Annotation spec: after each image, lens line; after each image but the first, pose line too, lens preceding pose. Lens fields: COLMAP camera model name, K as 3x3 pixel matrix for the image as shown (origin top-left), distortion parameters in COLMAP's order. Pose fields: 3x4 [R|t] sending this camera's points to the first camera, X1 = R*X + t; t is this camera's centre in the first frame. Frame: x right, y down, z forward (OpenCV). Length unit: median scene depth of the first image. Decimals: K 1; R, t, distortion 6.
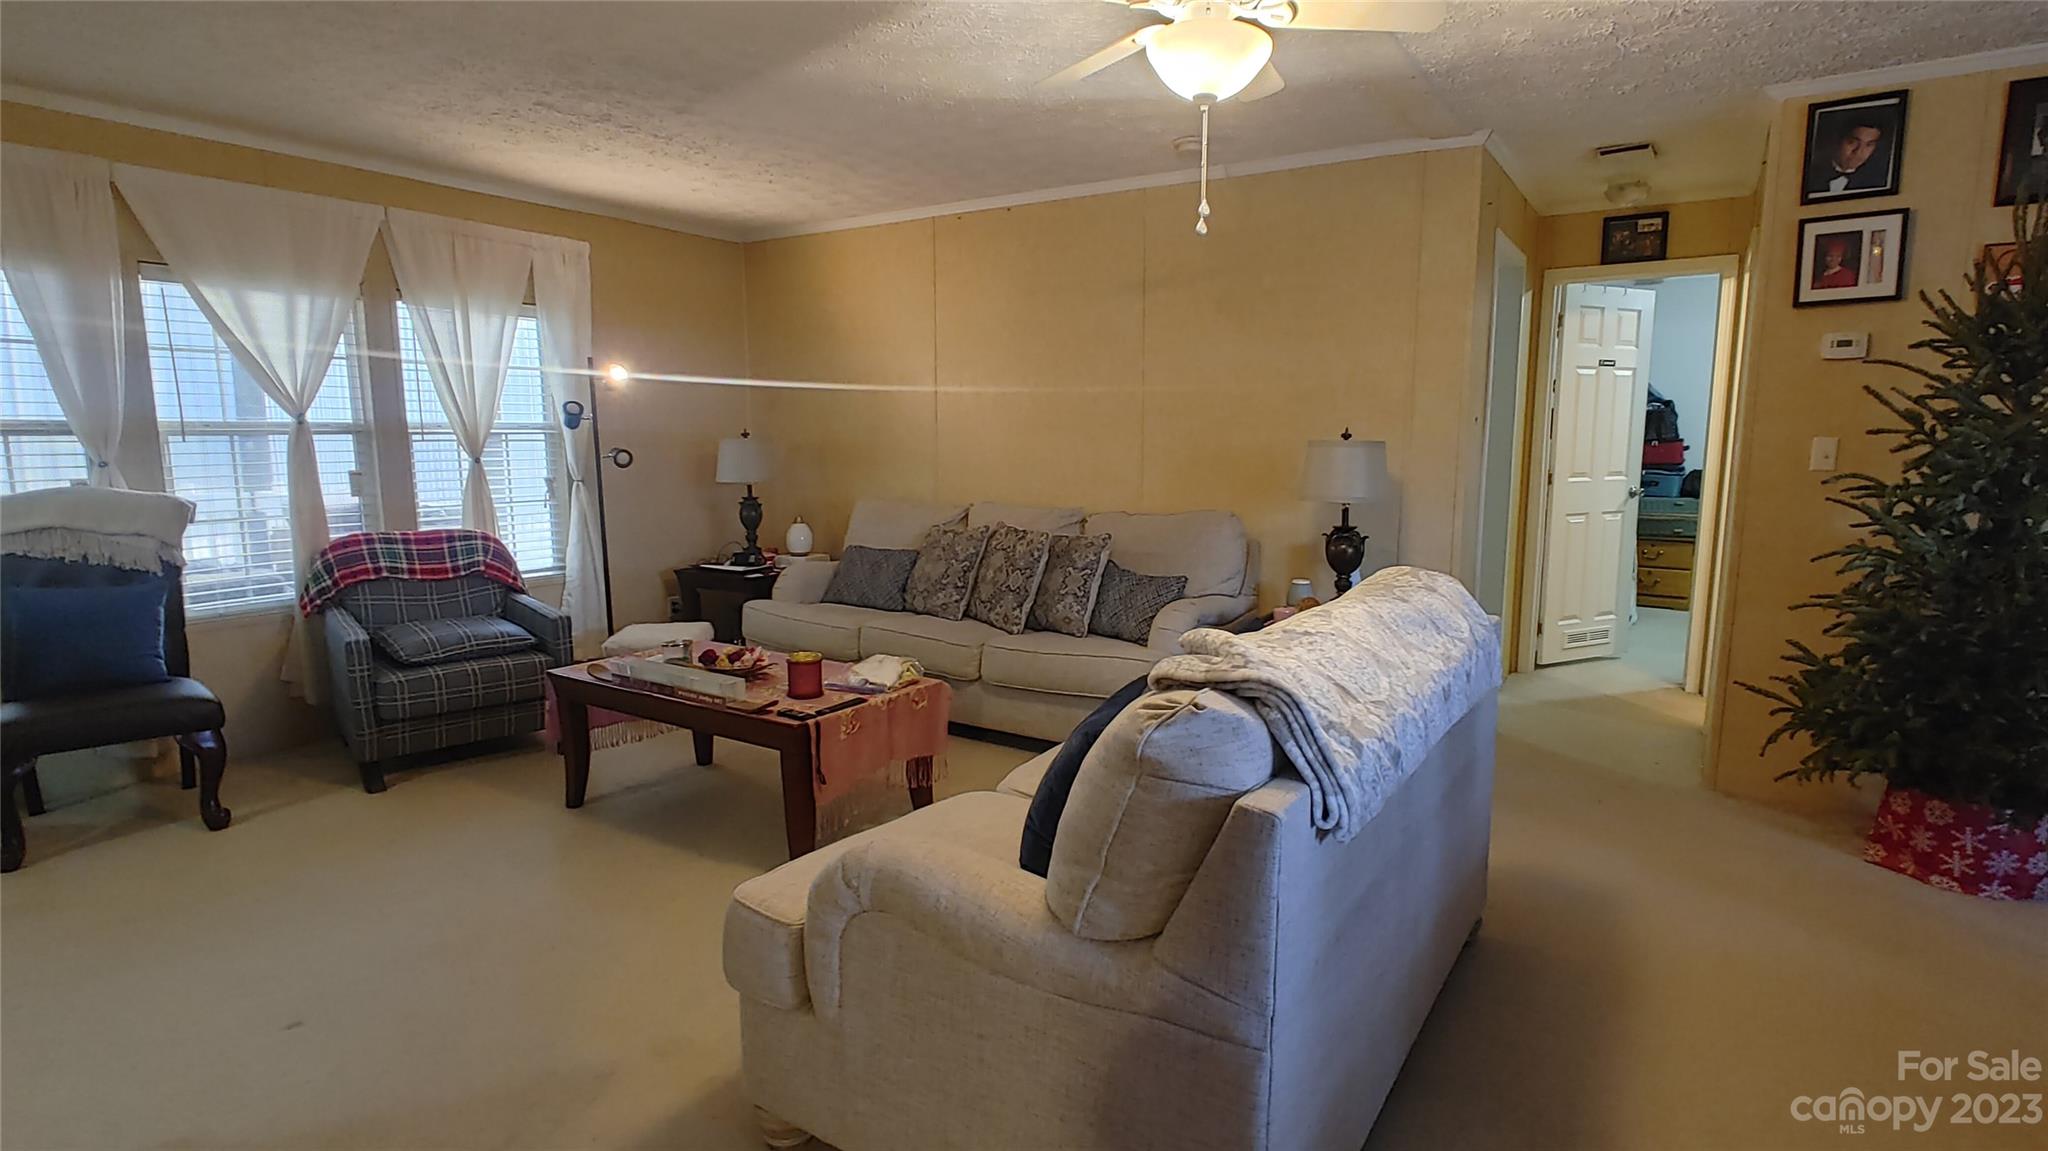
lens RADIAL K [[1013.0, 0, 1025.5], [0, 1013.0, 576.7], [0, 0, 1]] dist [0.003795, -0.001527]
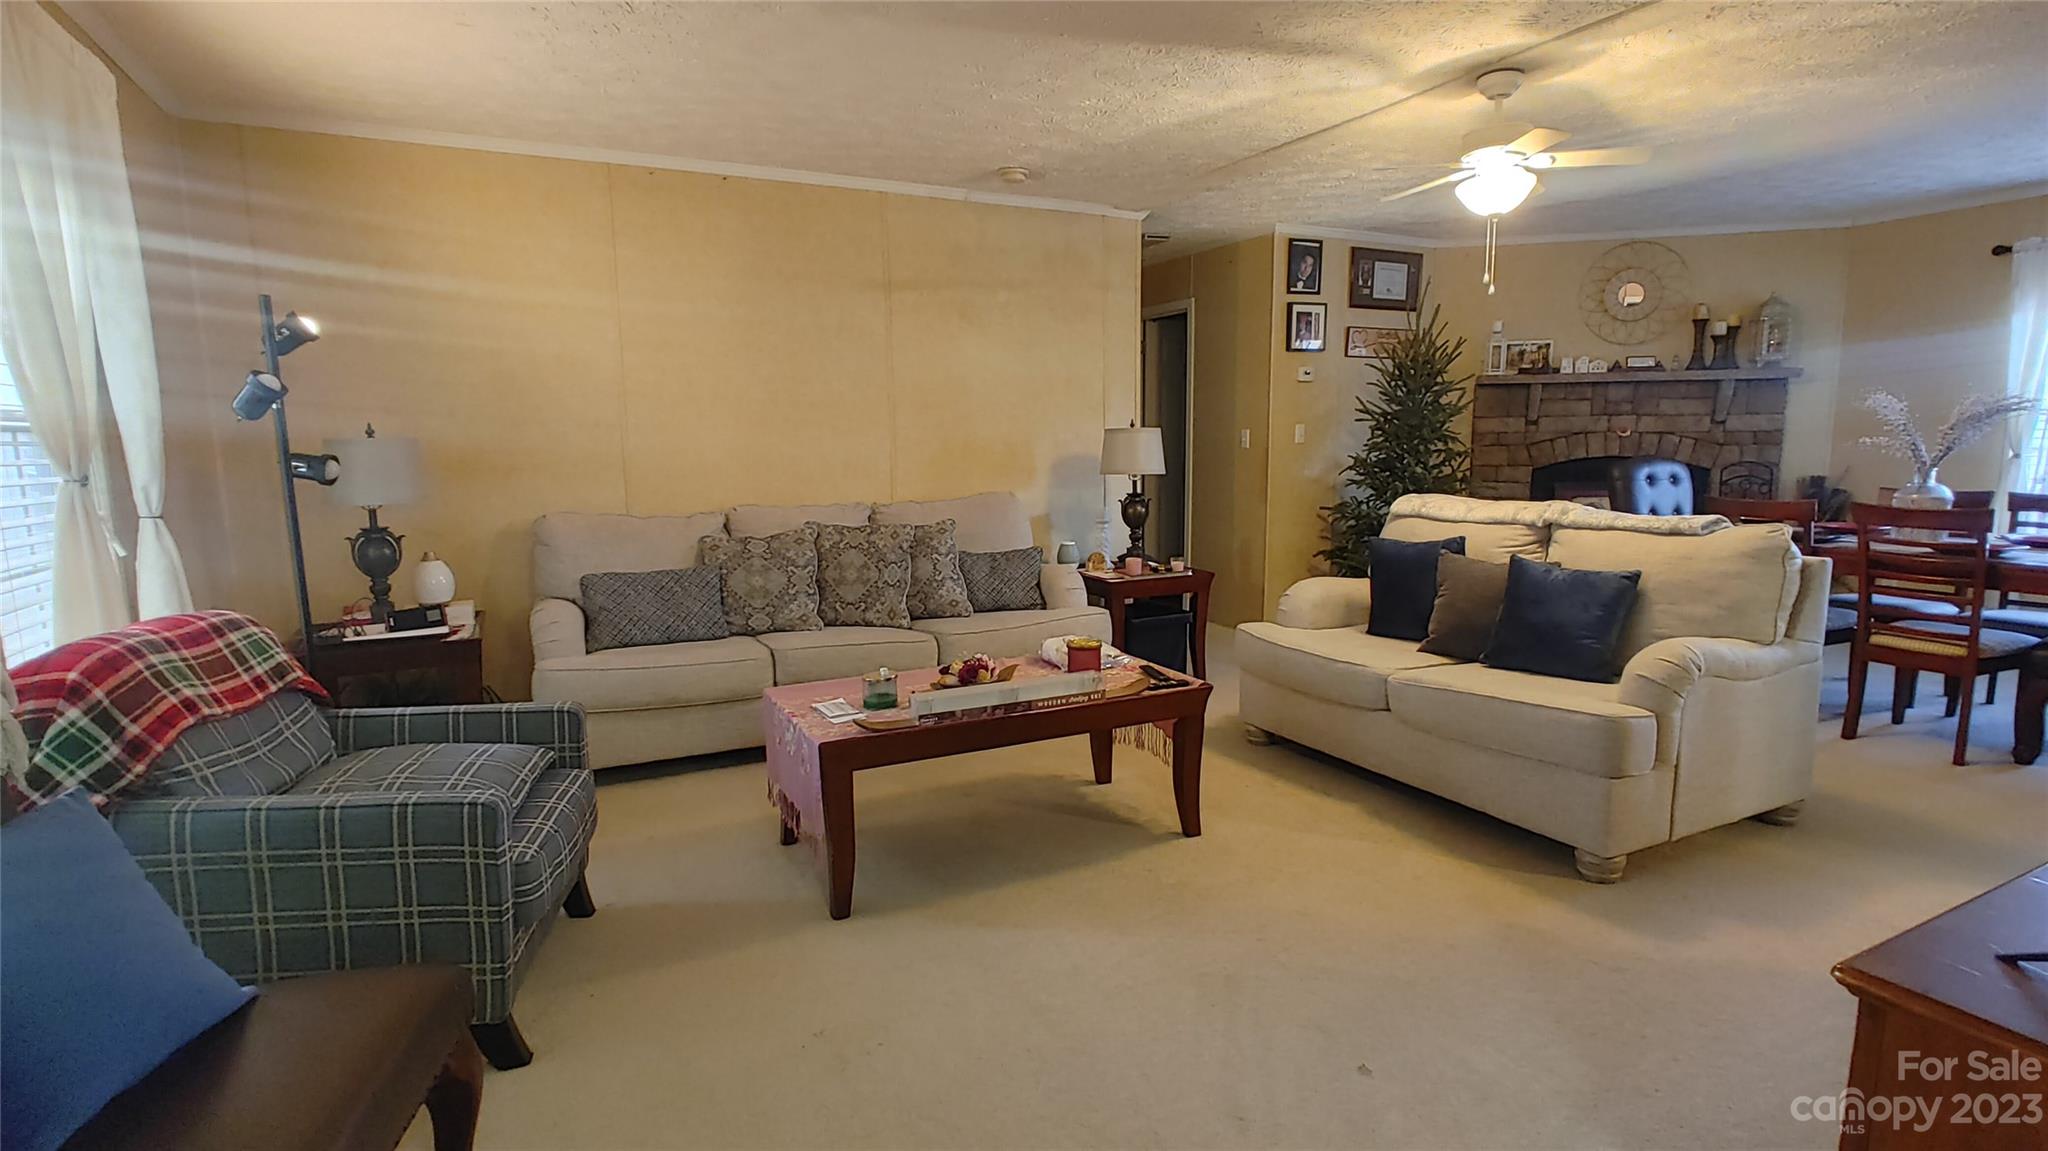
lens RADIAL K [[1013.0, 0, 1018.2], [0, 1013.0, 587.9], [0, 0, 1]] dist [0.003795, -0.001527]
pose [[0.509835, -0.148333, 0.847387, -1.067738], [0.126406, 0.987248, 0.096763, -0.086502], [-0.850934, 0.057781, 0.522084, 0.499810]]
